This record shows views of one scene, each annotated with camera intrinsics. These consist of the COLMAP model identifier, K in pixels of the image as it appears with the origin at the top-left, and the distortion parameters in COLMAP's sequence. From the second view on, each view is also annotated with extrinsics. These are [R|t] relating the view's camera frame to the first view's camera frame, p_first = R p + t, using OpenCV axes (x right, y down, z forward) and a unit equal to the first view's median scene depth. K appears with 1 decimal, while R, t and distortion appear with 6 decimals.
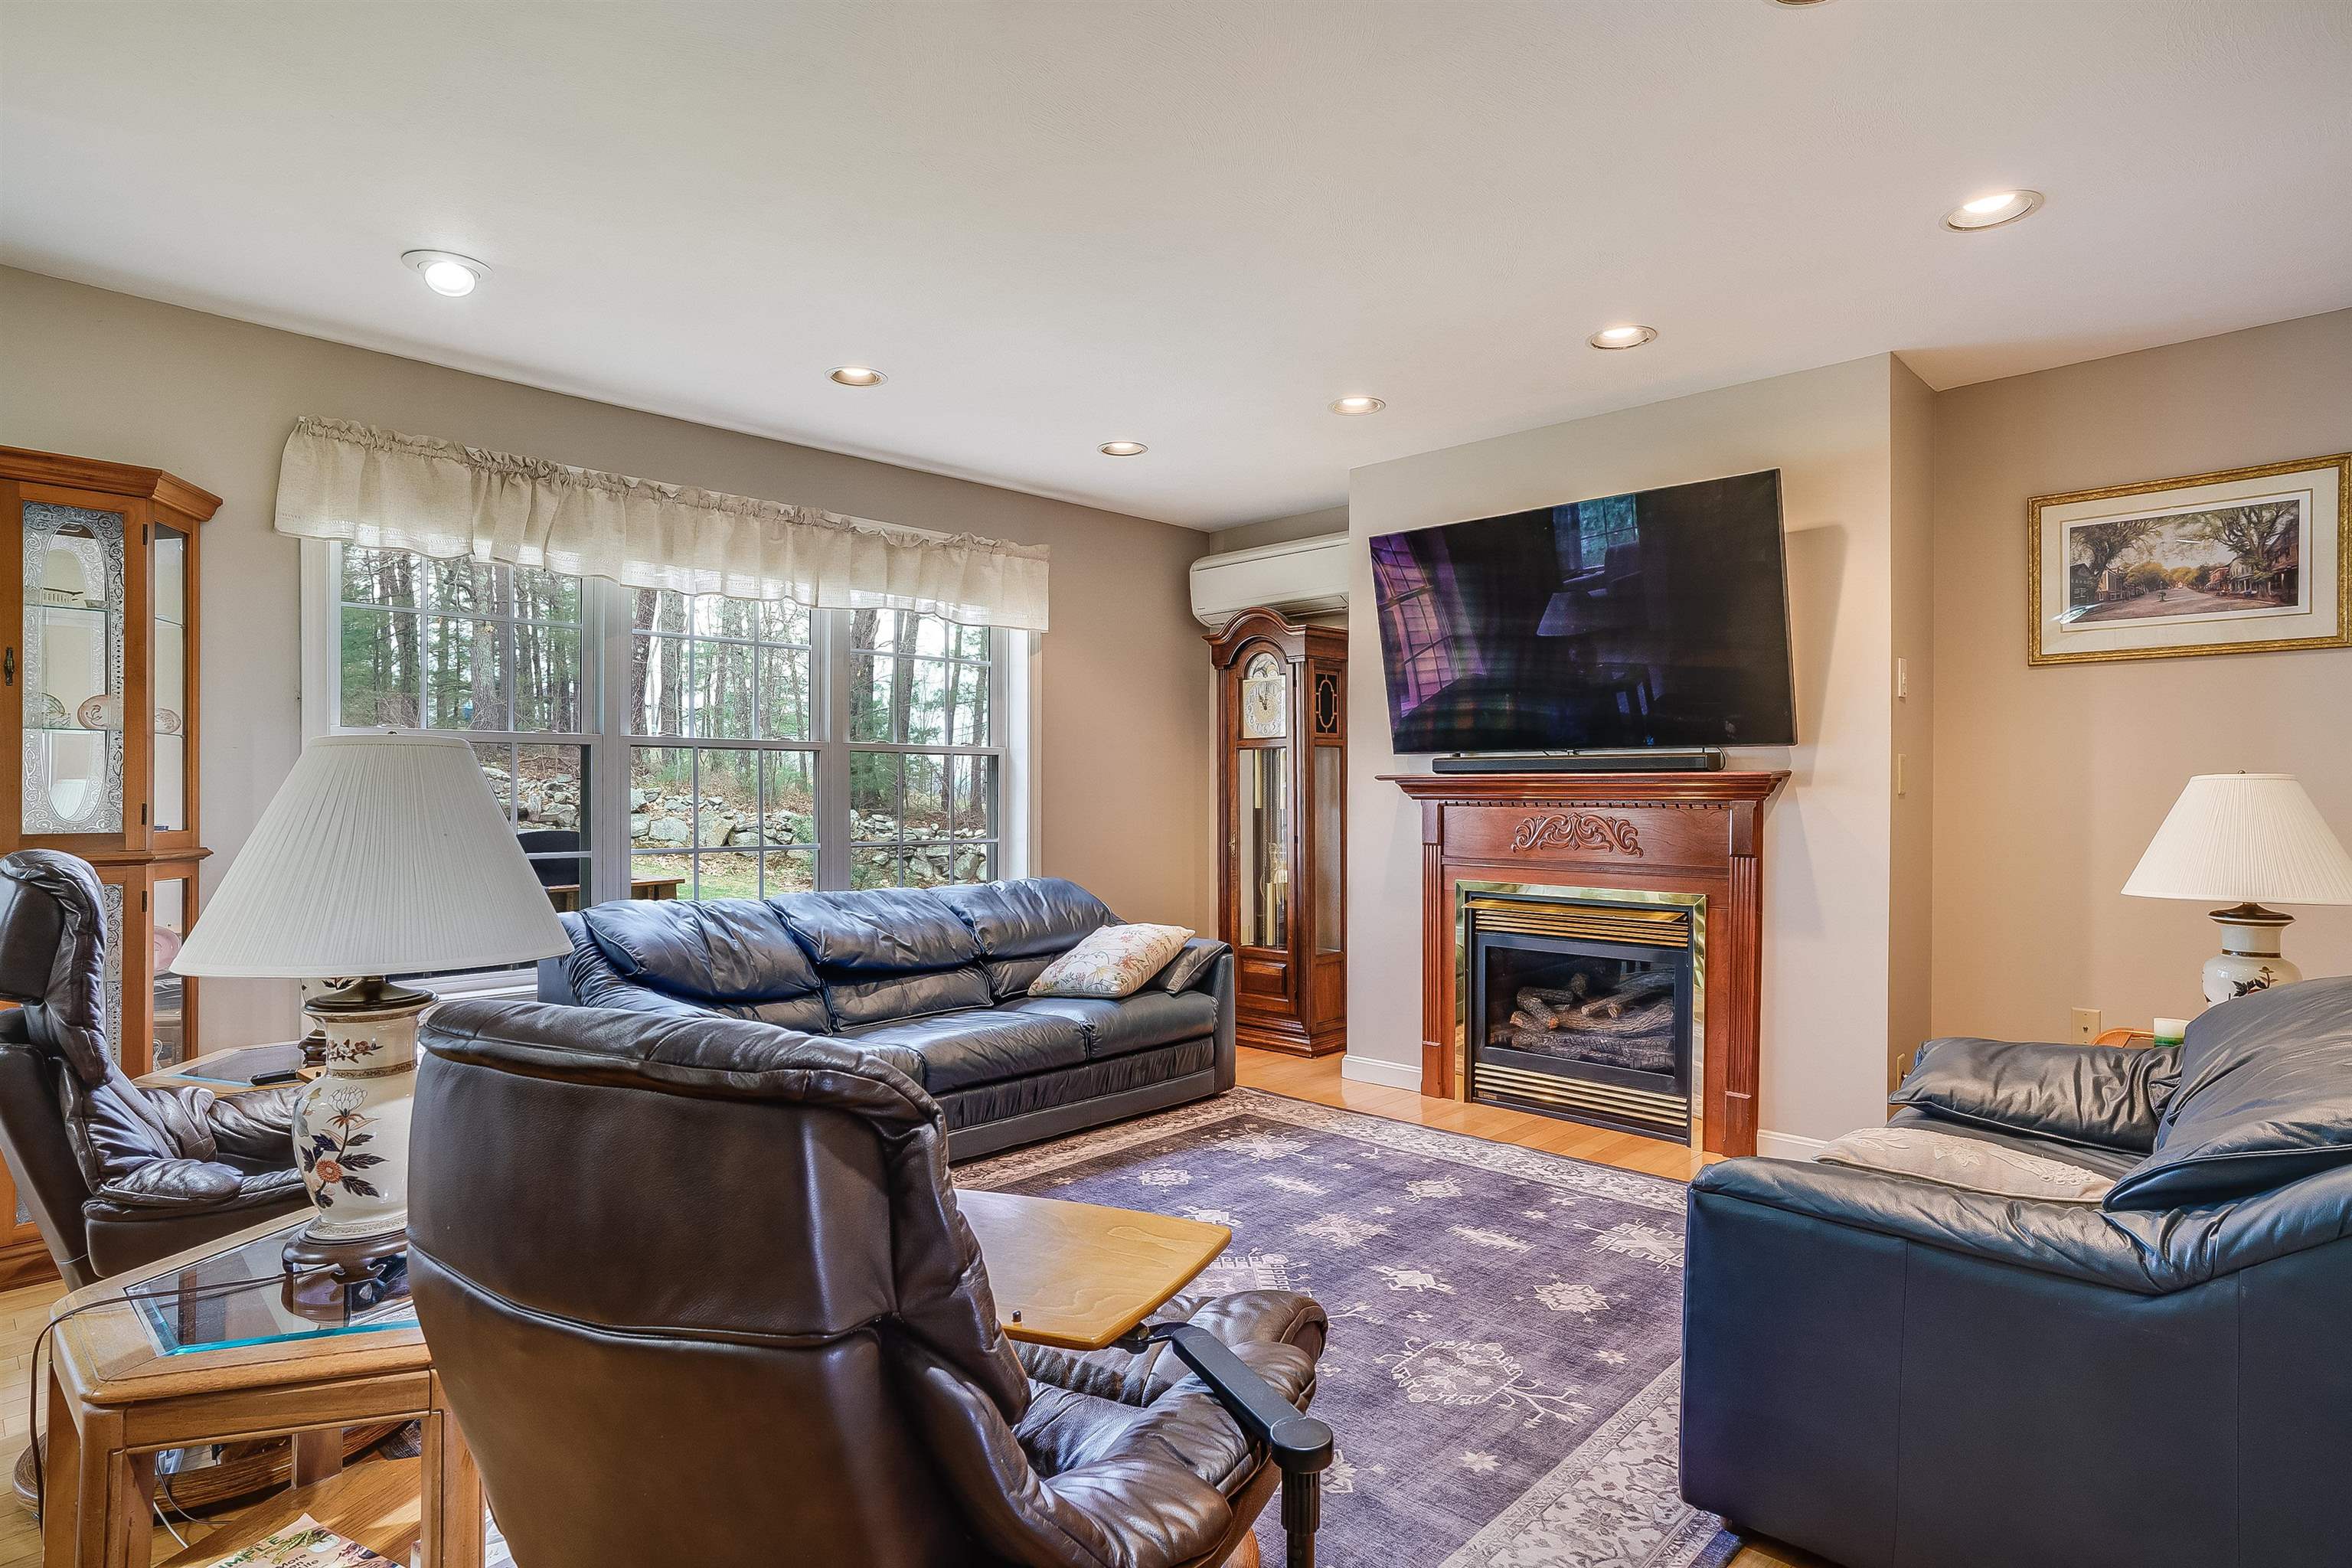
lens RADIAL K [[1249.8, 0, 1176.0], [0, 1249.8, 784.0], [0, 0, 1]] dist [0.010494, -0.000258]
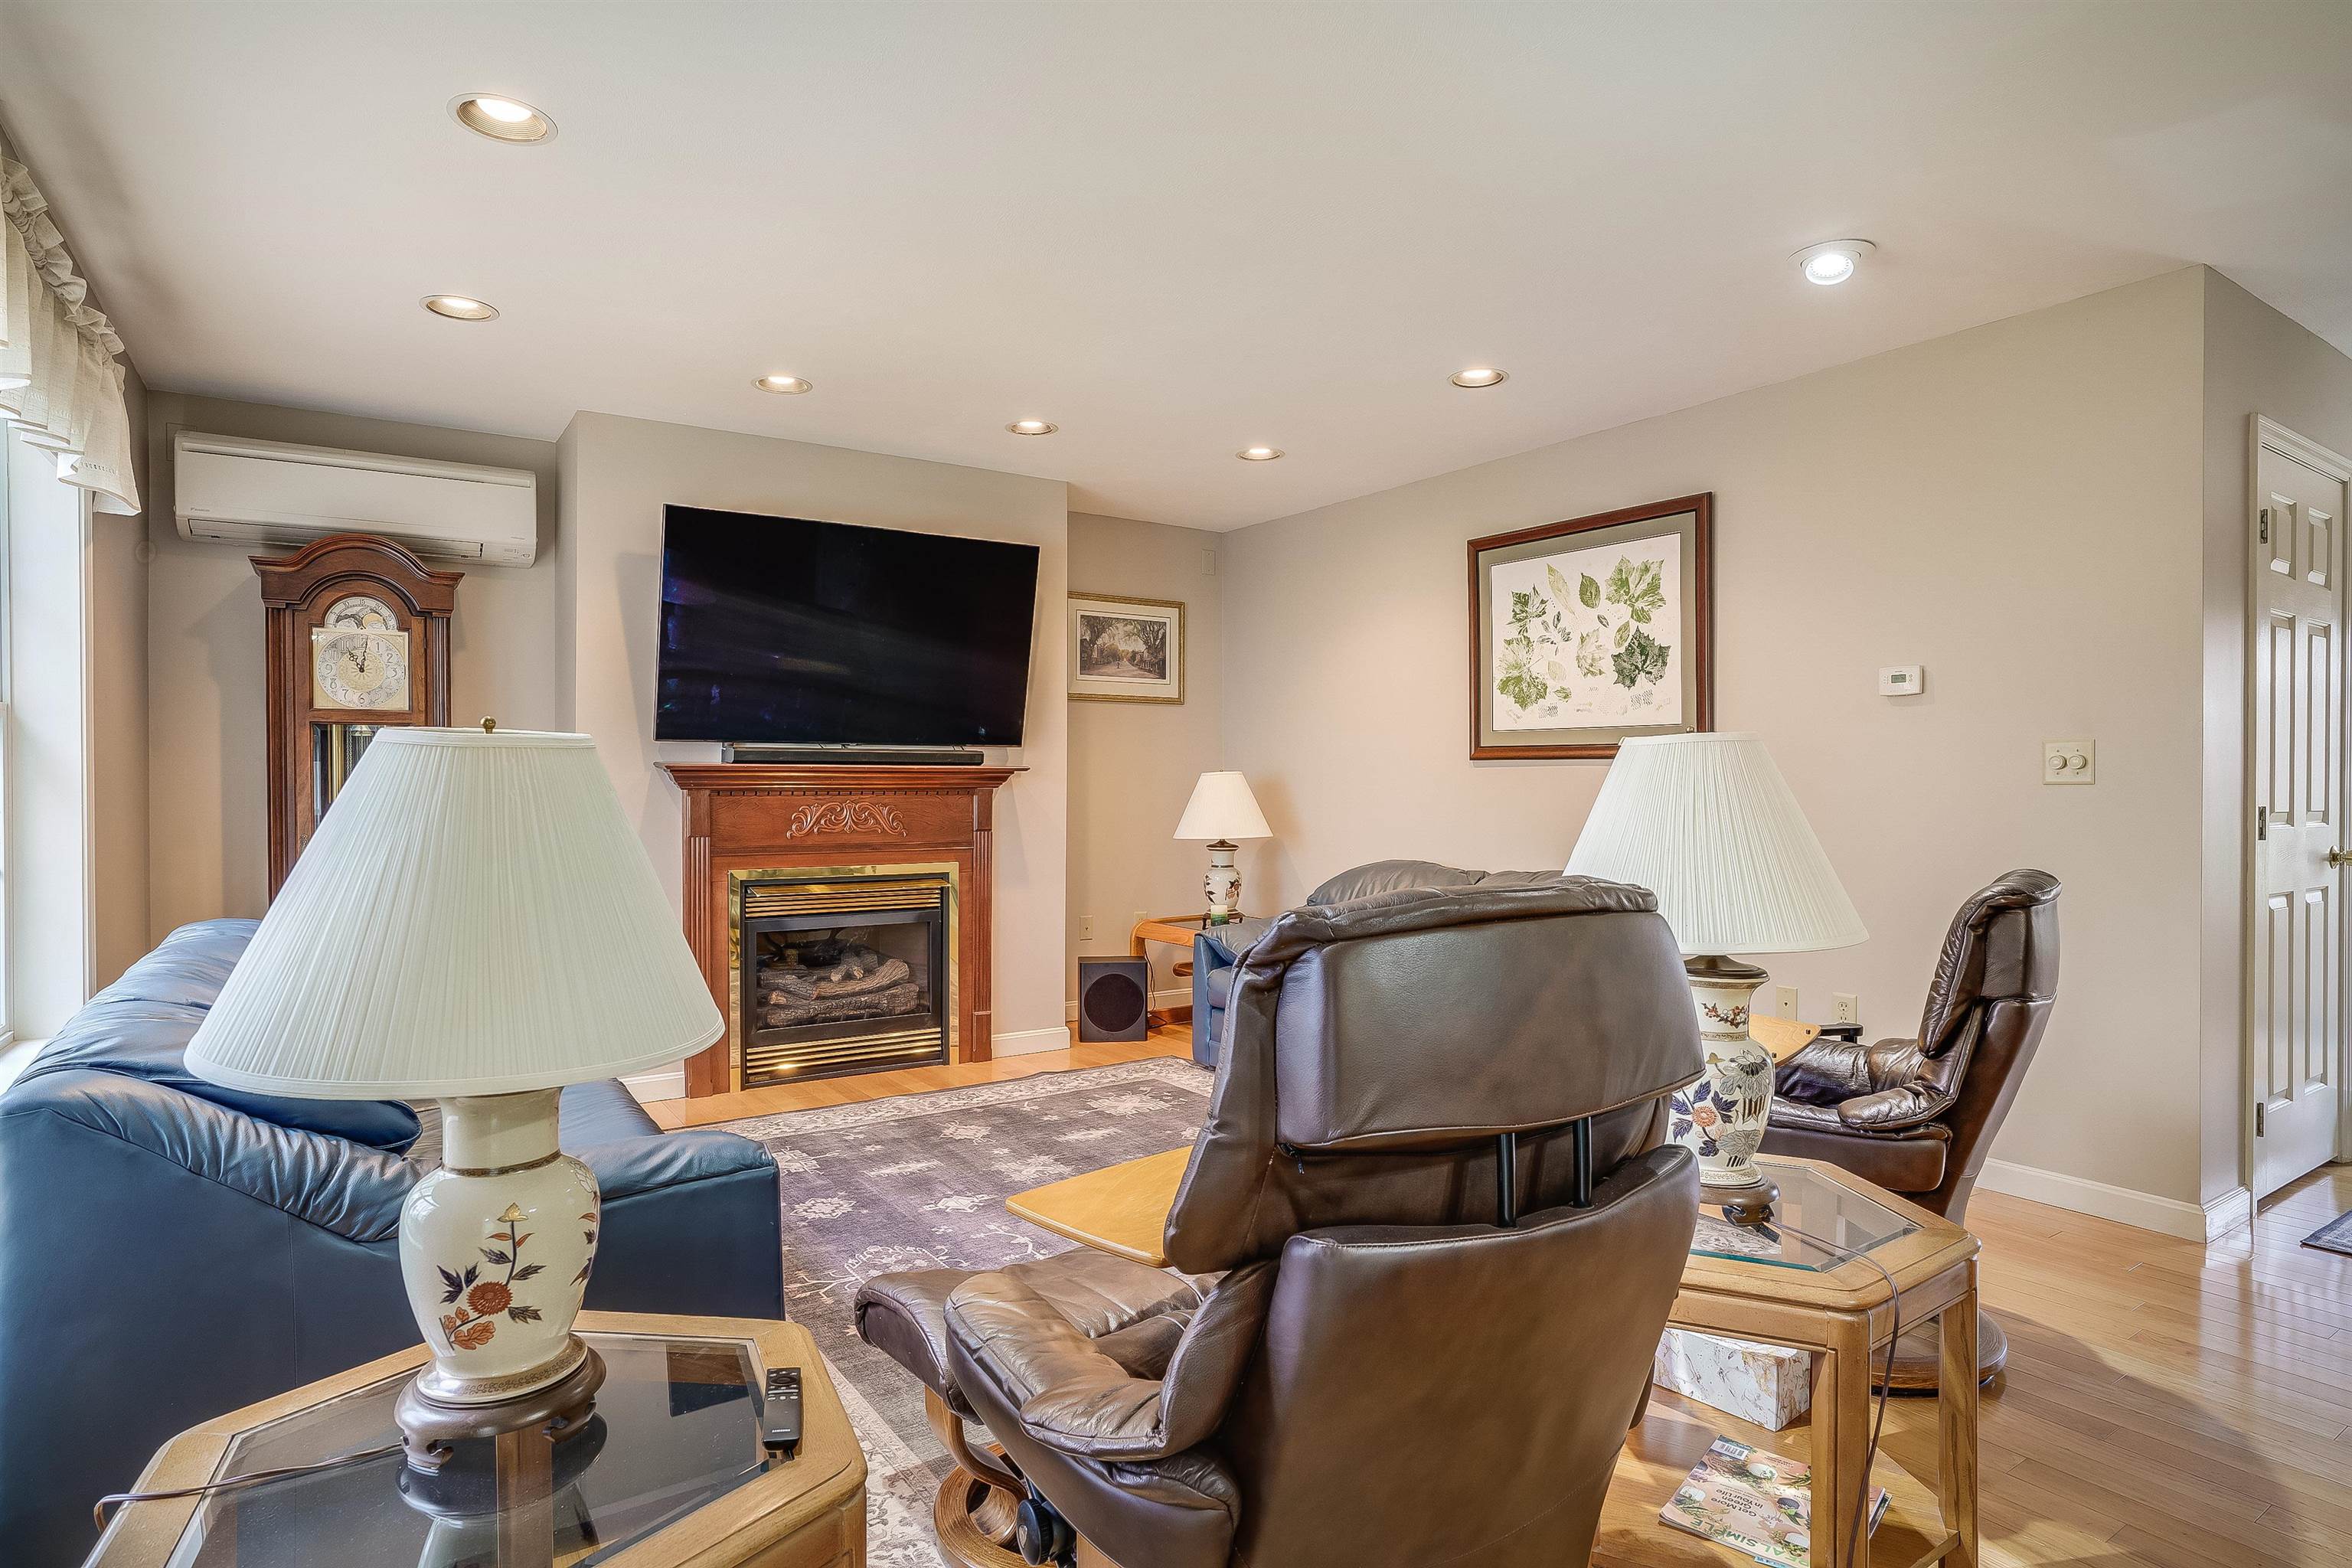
lens RADIAL K [[1247.3, 0, 1176.0], [0, 1247.3, 784.0], [0, 0, 1]] dist [-0.061705, 0.043613]
pose [[0.212107, -0.005501, 0.977231, -0.804953], [-0.006015, 0.999958, 0.006935, -0.001441], [-0.977228, -0.007349, 0.212065, 0.545223]]
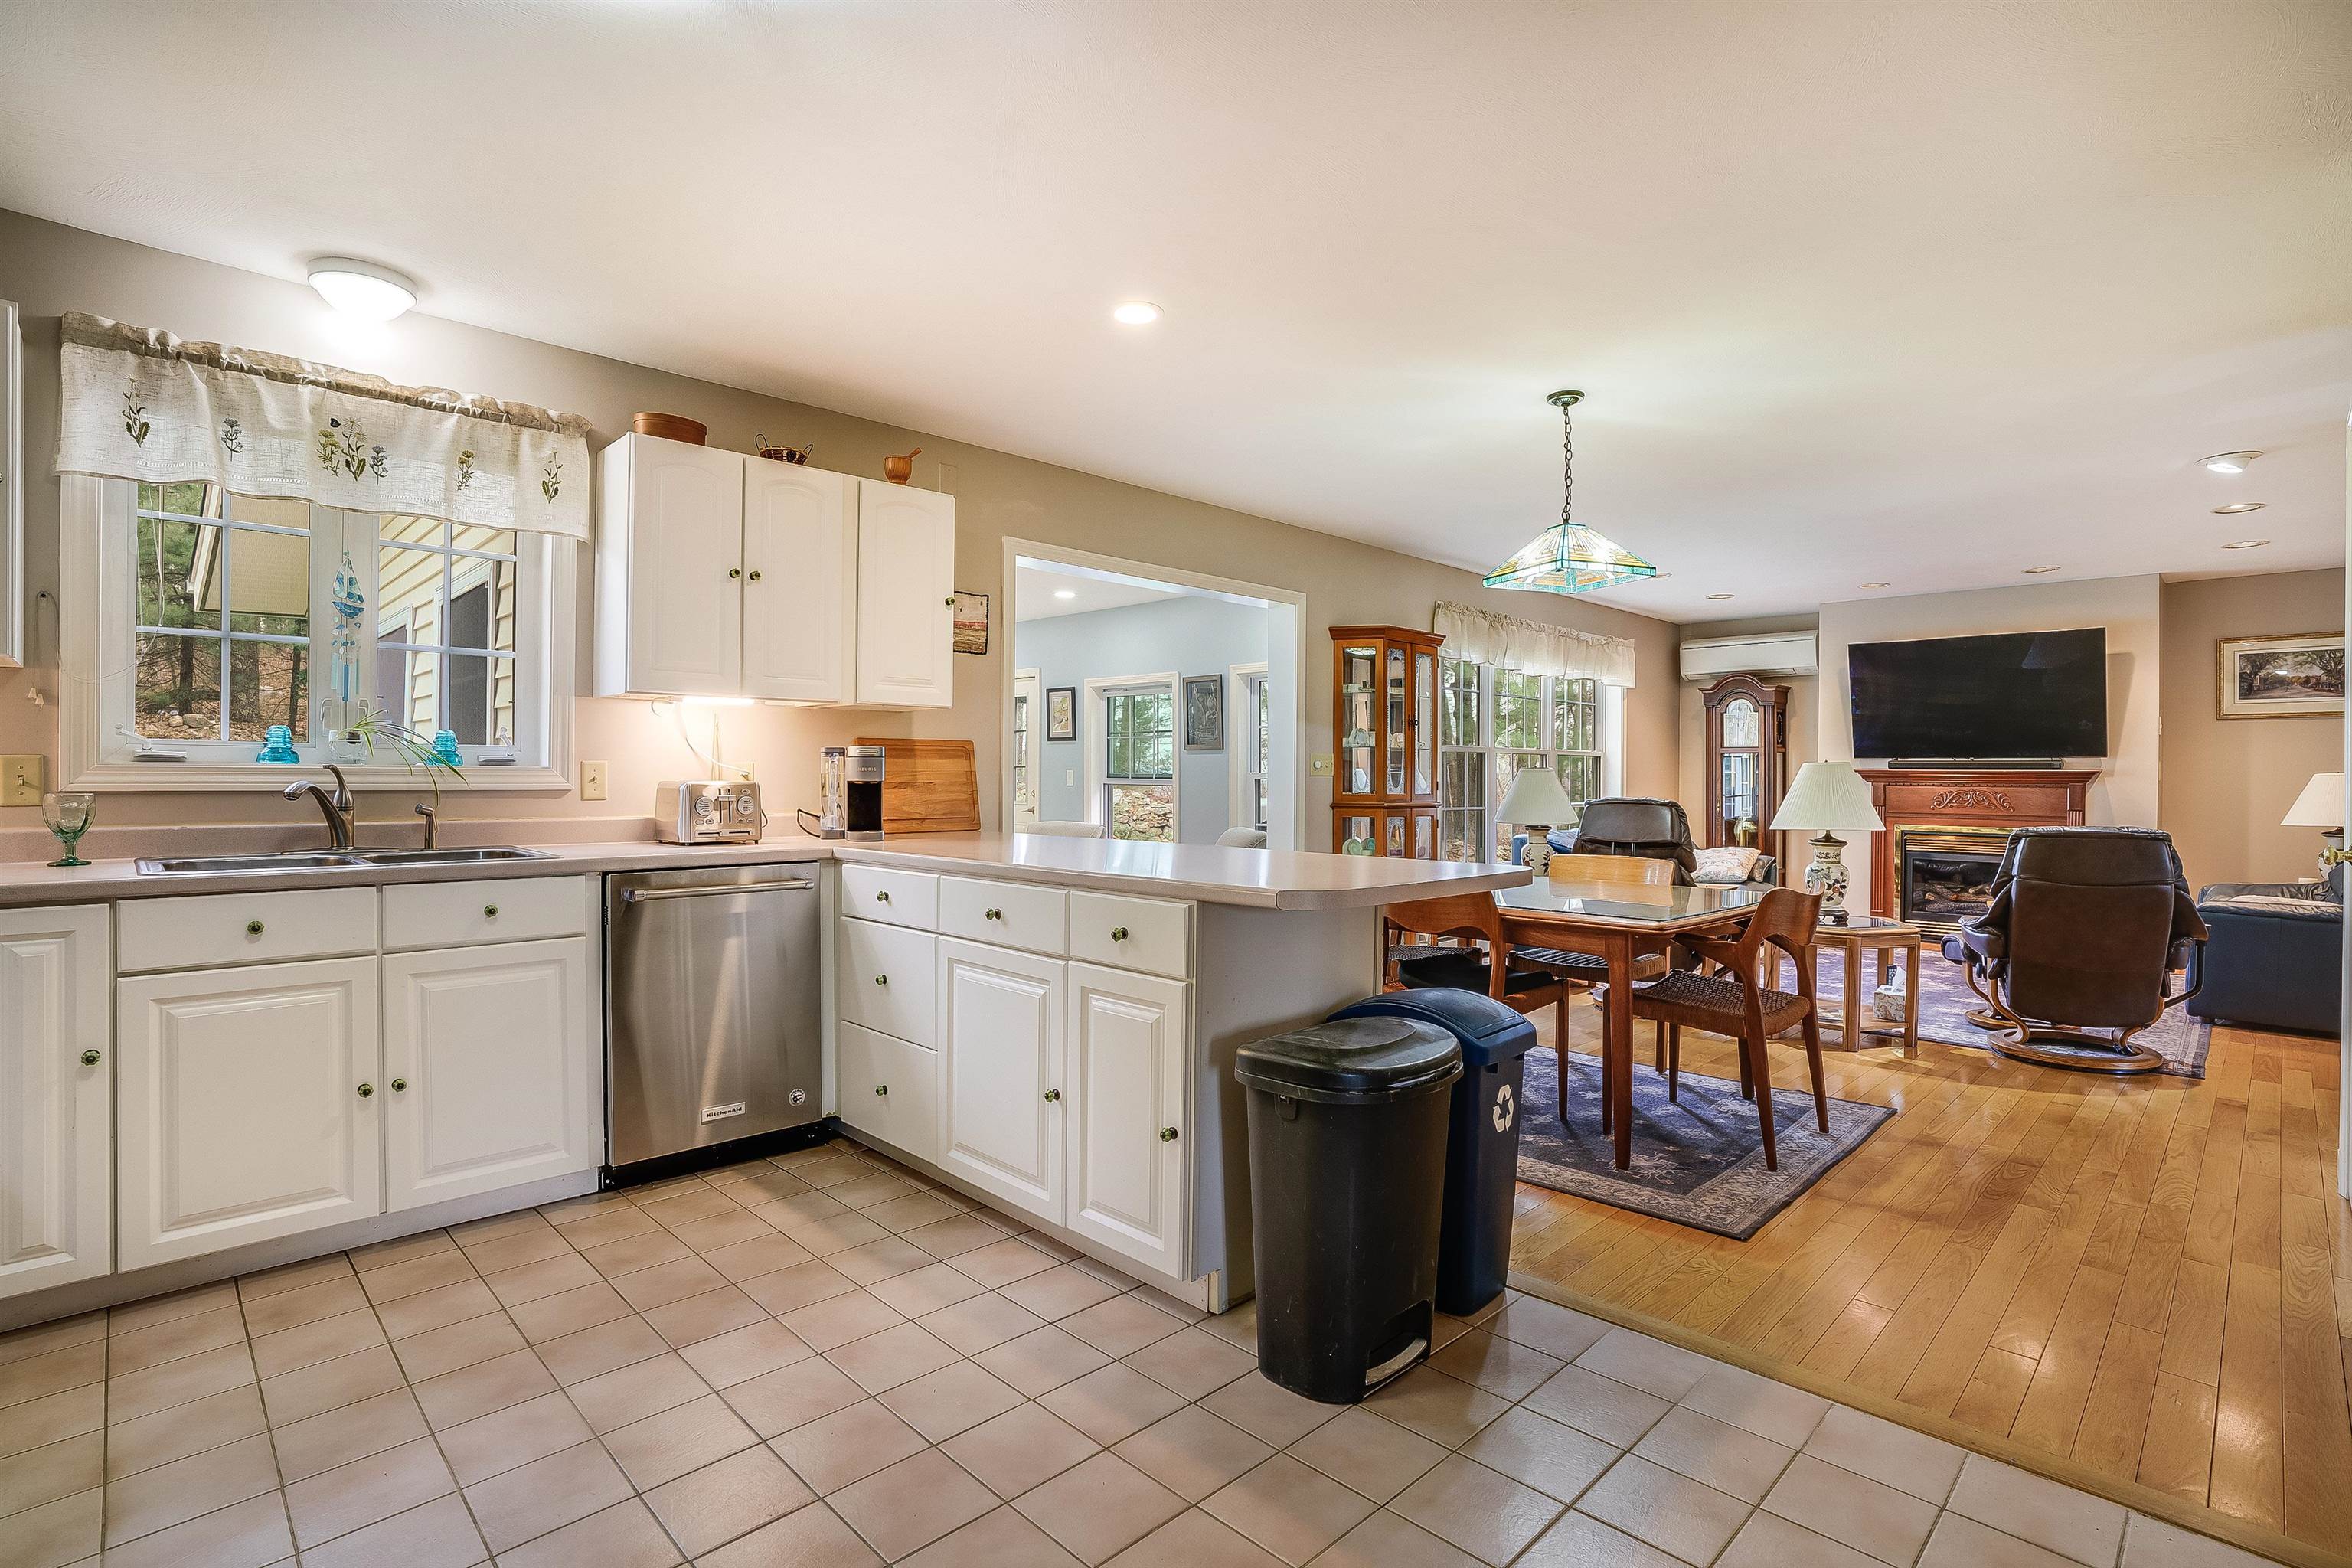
lens RADIAL K [[1085.7, 0, 1243.2], [0, 1085.7, 776.0], [0, 0, 1]] dist [-0.000188, 0.000647]
pose [[0.999969, 0.006845, 0.003906, -0.951238], [-0.006871, 0.999954, 0.006639, -0.002194], [-0.003861, -0.006666, 0.999970, -0.801806]]
